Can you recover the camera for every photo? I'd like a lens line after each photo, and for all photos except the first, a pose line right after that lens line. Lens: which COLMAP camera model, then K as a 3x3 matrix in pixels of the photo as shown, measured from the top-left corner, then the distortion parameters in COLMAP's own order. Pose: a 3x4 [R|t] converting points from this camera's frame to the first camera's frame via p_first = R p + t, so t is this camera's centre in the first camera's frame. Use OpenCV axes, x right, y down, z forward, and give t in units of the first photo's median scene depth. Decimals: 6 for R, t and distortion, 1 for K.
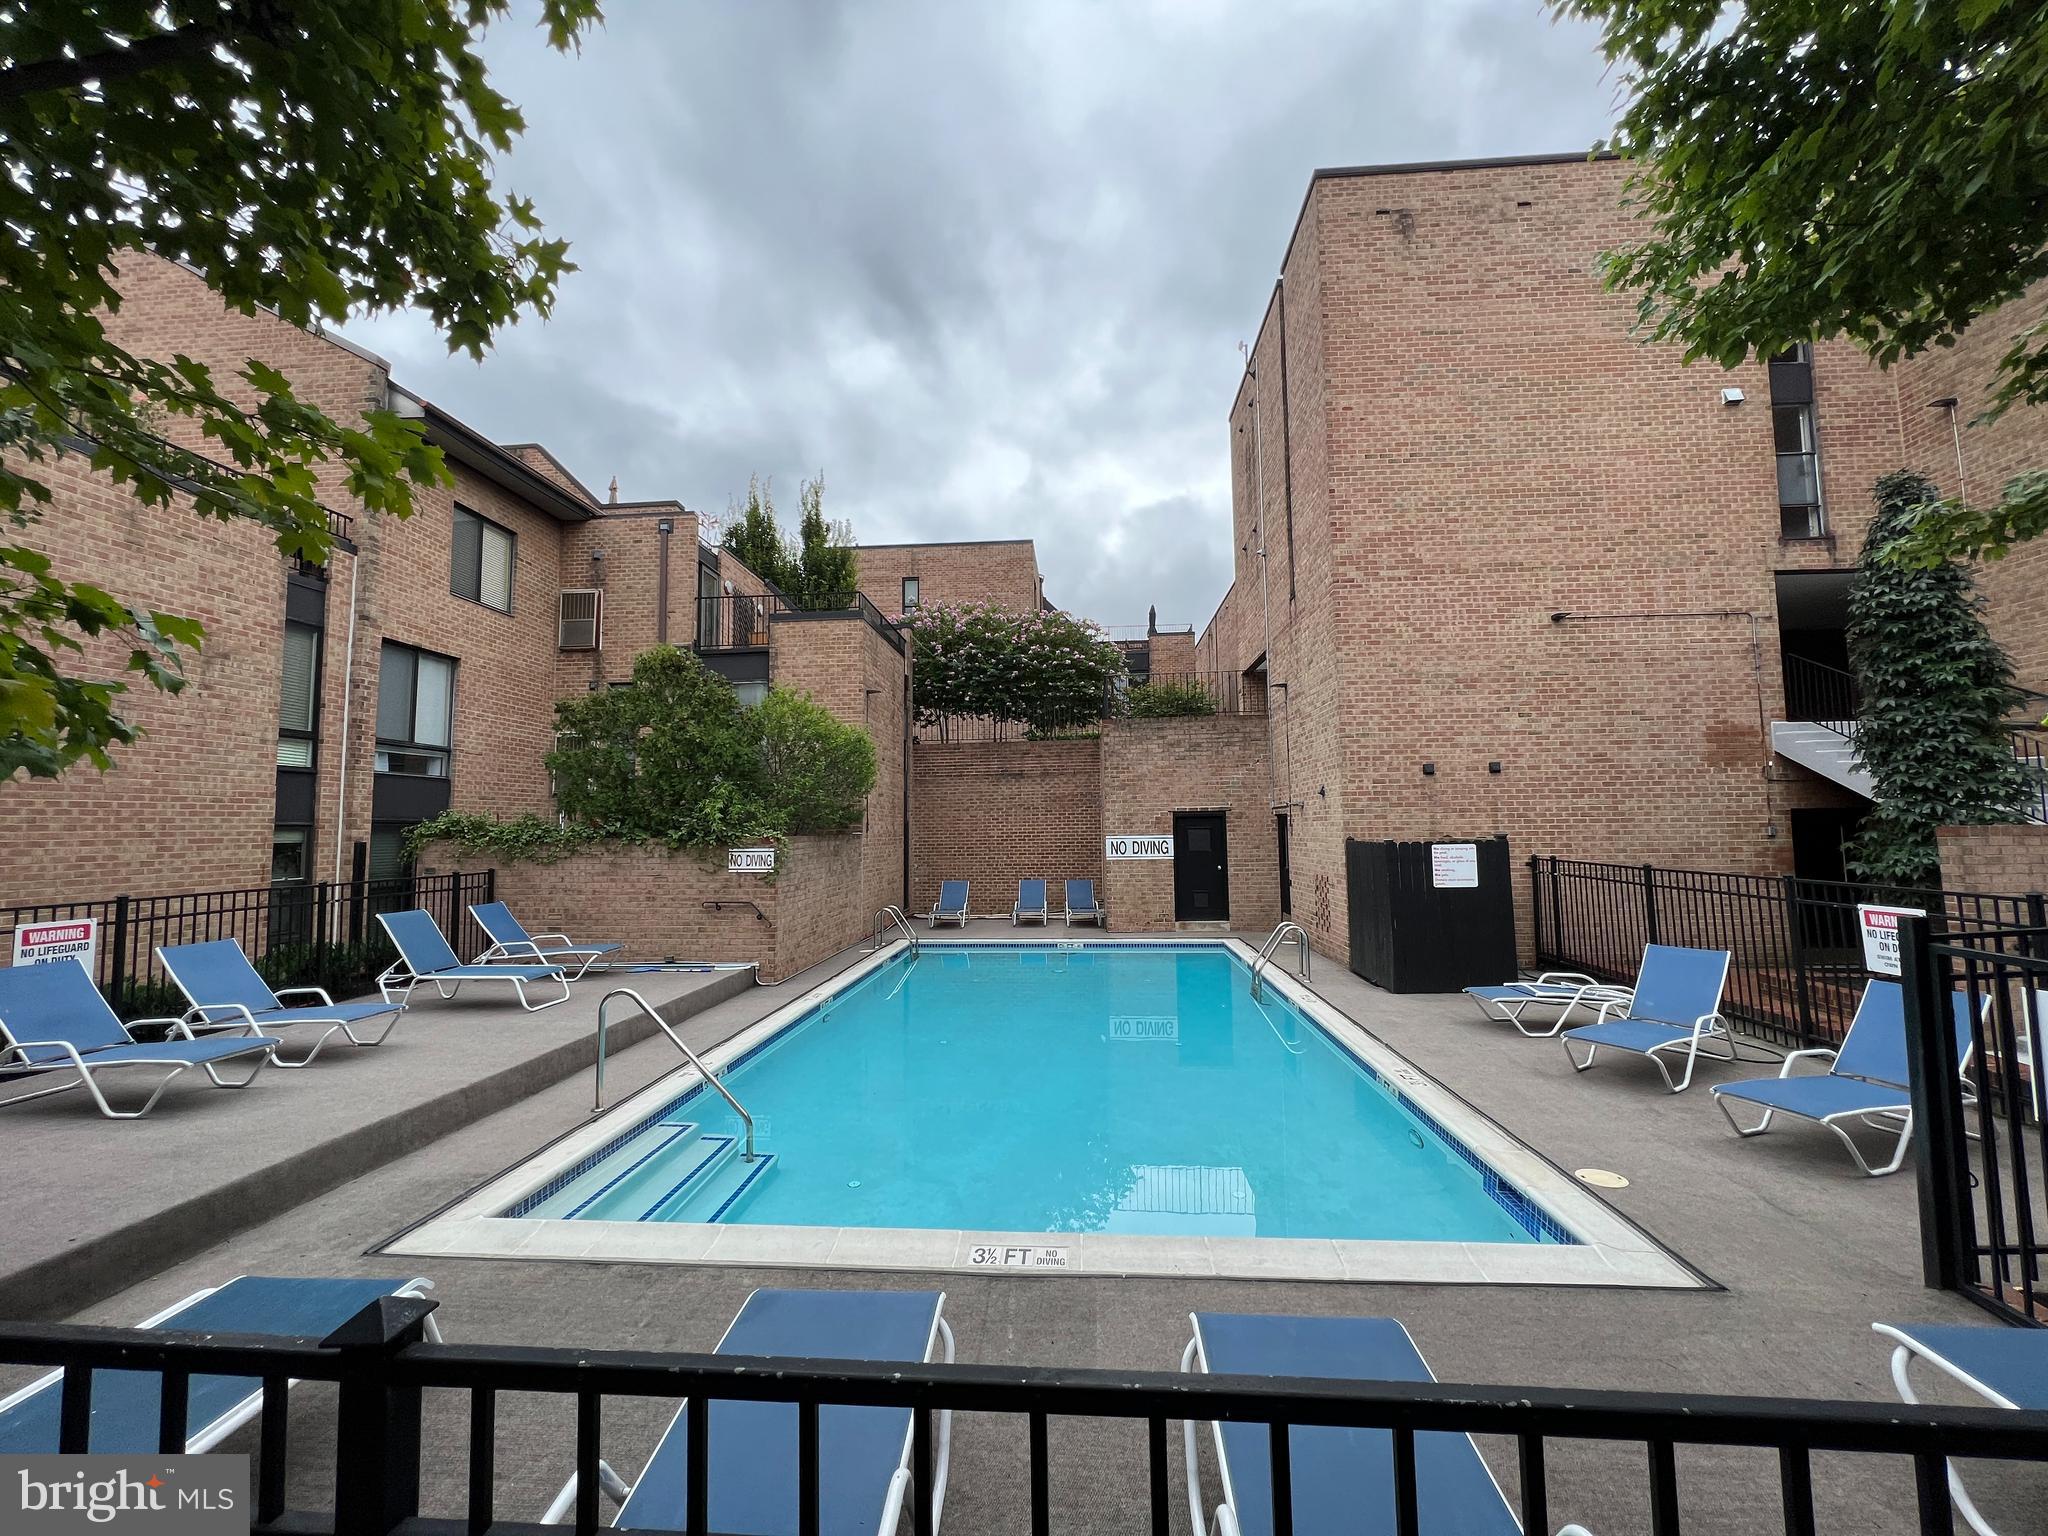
lens RADIAL K [[819.9, 0, 1018.3], [0, 819.9, 763.7], [0, 0, 1]] dist [-0.000297, 0.000088]
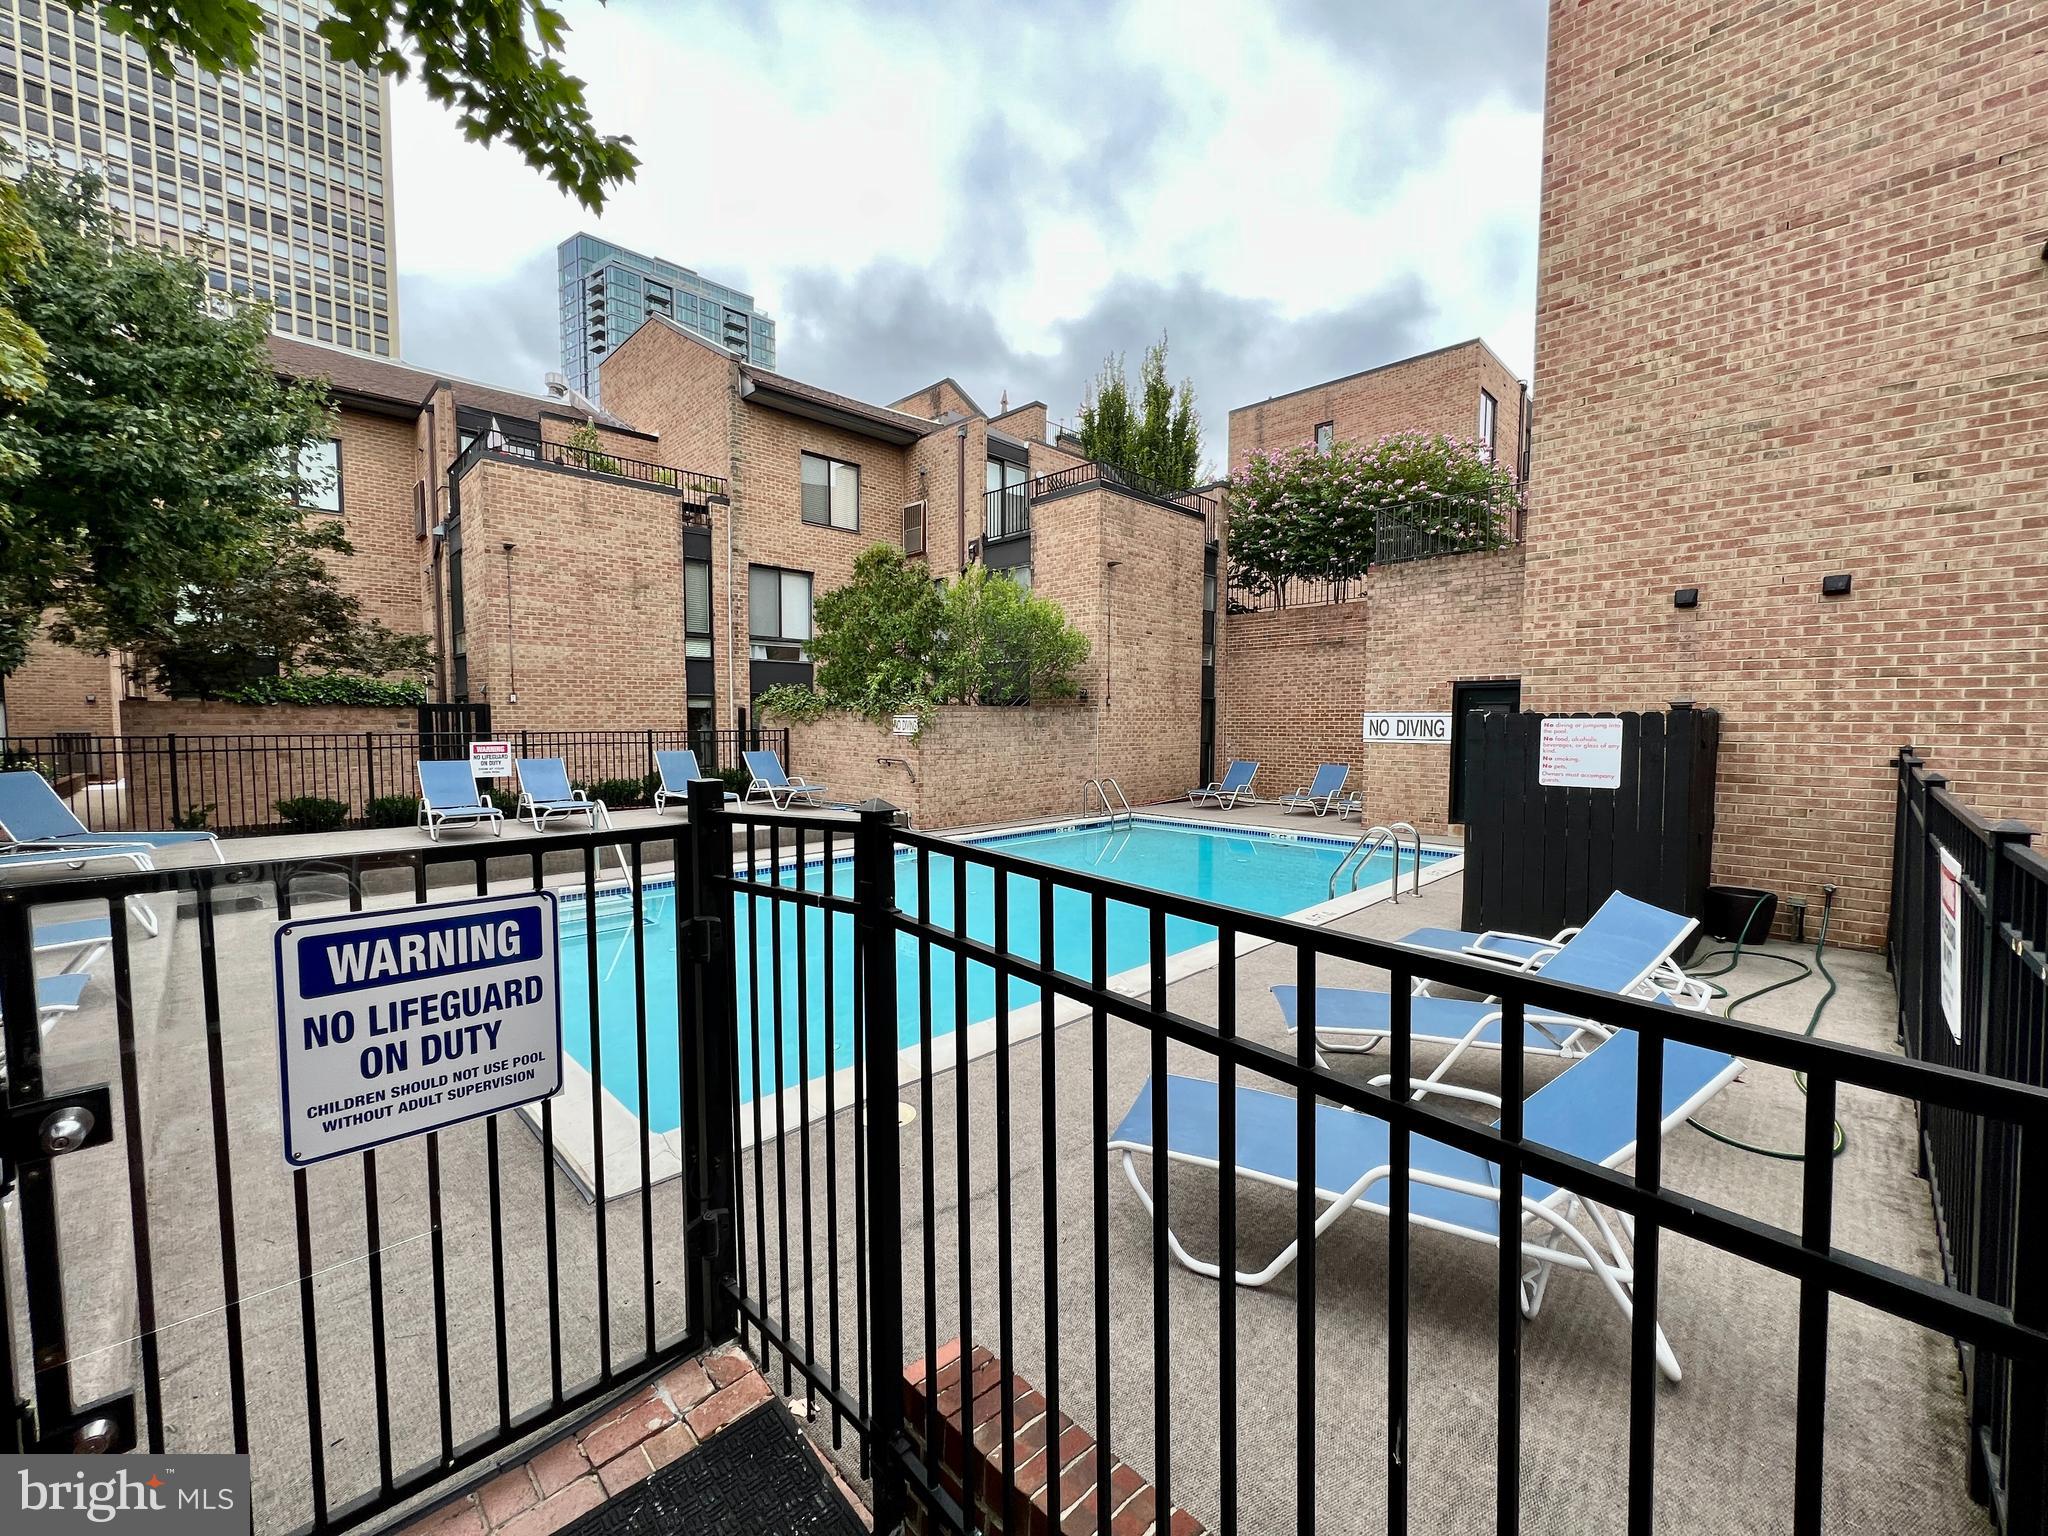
lens RADIAL K [[819.9, 0, 1020.4], [0, 819.9, 766.1], [0, 0, 1]] dist [-0.000297, 0.000088]
pose [[0.756180, 0.052884, -0.652223, 0.524722], [0.039232, 0.991272, 0.125861, 0.033498], [0.653187, -0.120761, 0.747505, 0.217134]]
